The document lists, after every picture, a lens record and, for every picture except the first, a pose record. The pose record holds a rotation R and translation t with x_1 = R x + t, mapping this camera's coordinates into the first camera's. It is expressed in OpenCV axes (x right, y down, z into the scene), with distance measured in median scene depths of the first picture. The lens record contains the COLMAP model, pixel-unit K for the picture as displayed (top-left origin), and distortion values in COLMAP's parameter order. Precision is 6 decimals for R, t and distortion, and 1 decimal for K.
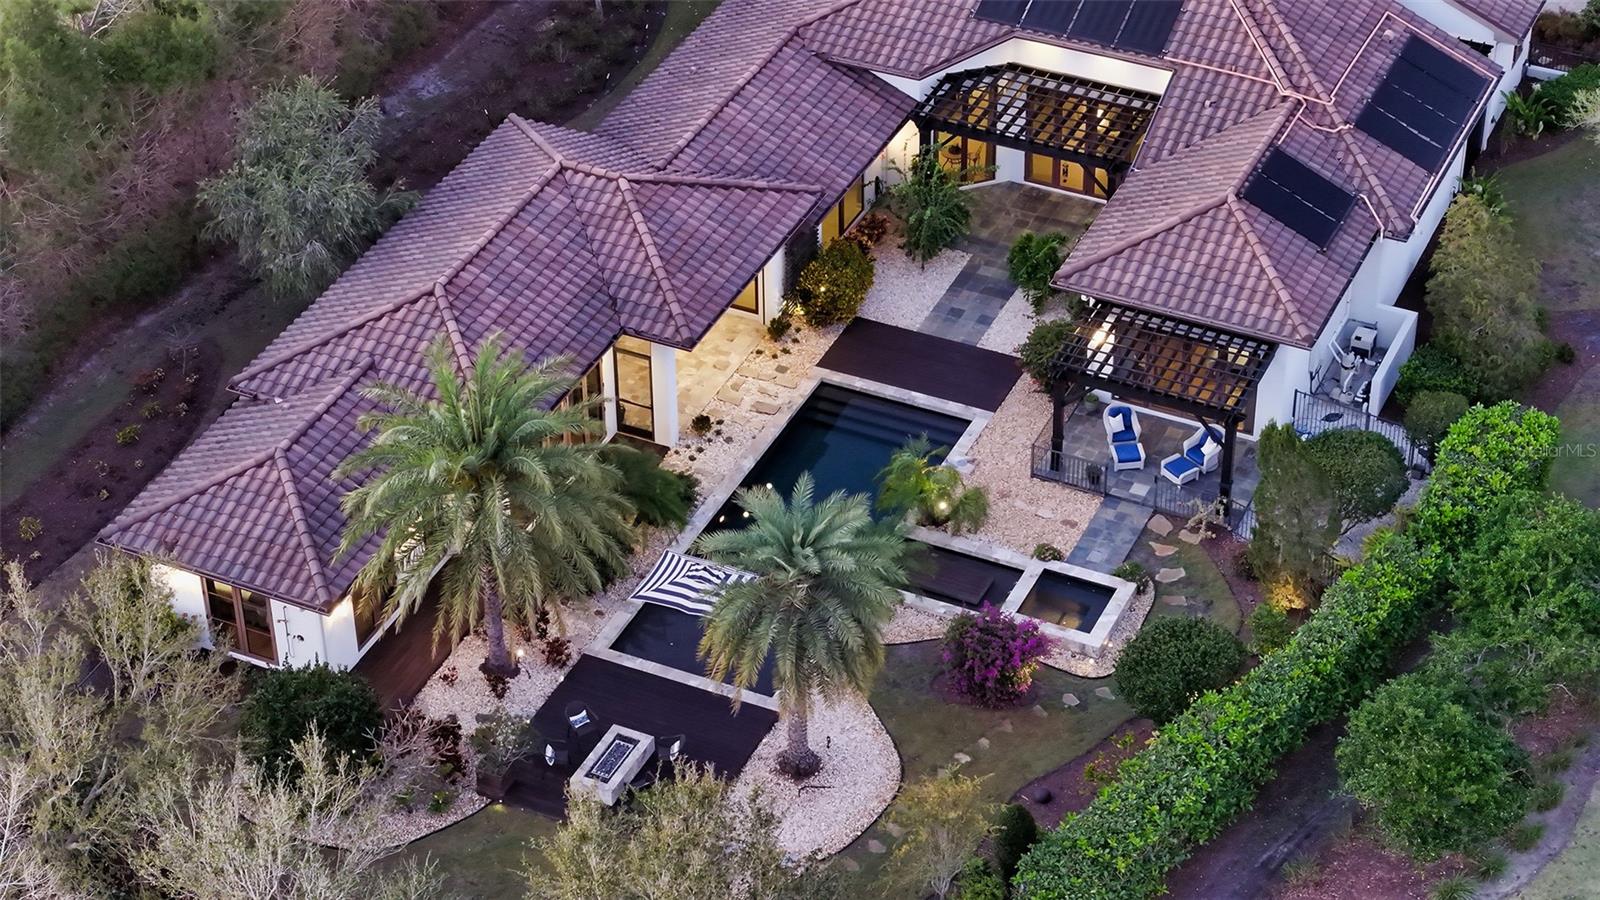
lens RADIAL K [[3292.3, 0, 800.0], [0, 3292.3, 450.0], [0, 0, 1]] dist [-0.195036, 0.310240]
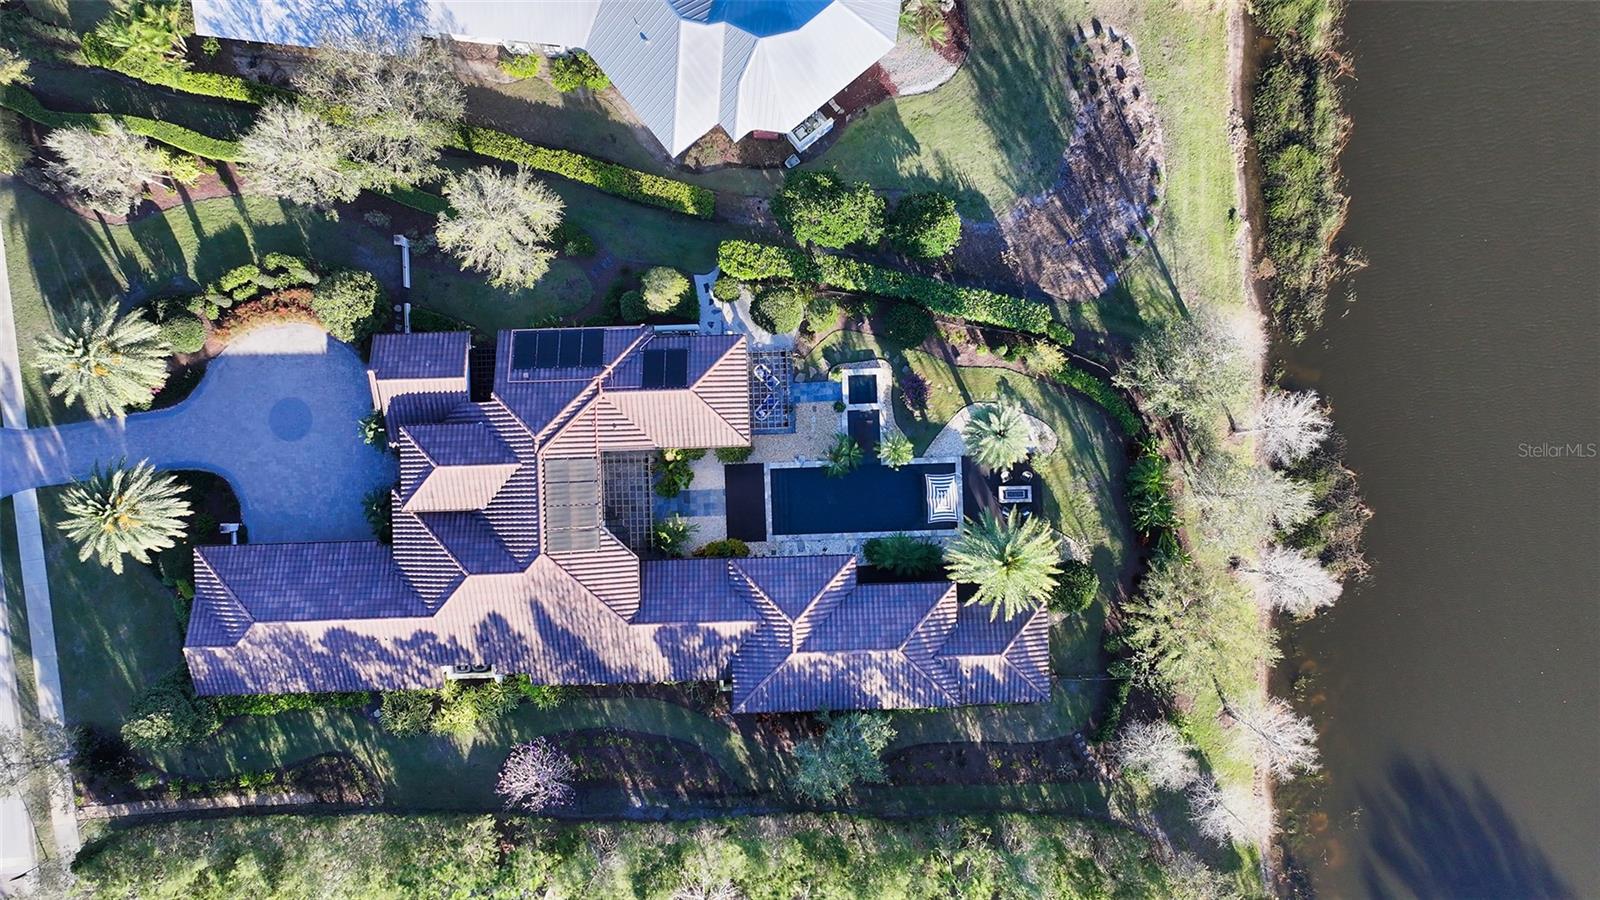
lens RADIAL K [[1133.1, 0, 800.0], [0, 1133.1, 450.0], [0, 0, 1]] dist [-0.004242, -0.000169]
pose [[-0.453469, -0.891271, 0.000861, 0.054079], [0.519467, -0.263515, 0.812843, -0.695833], [-0.724237, 0.369047, 0.582482, 0.464700]]
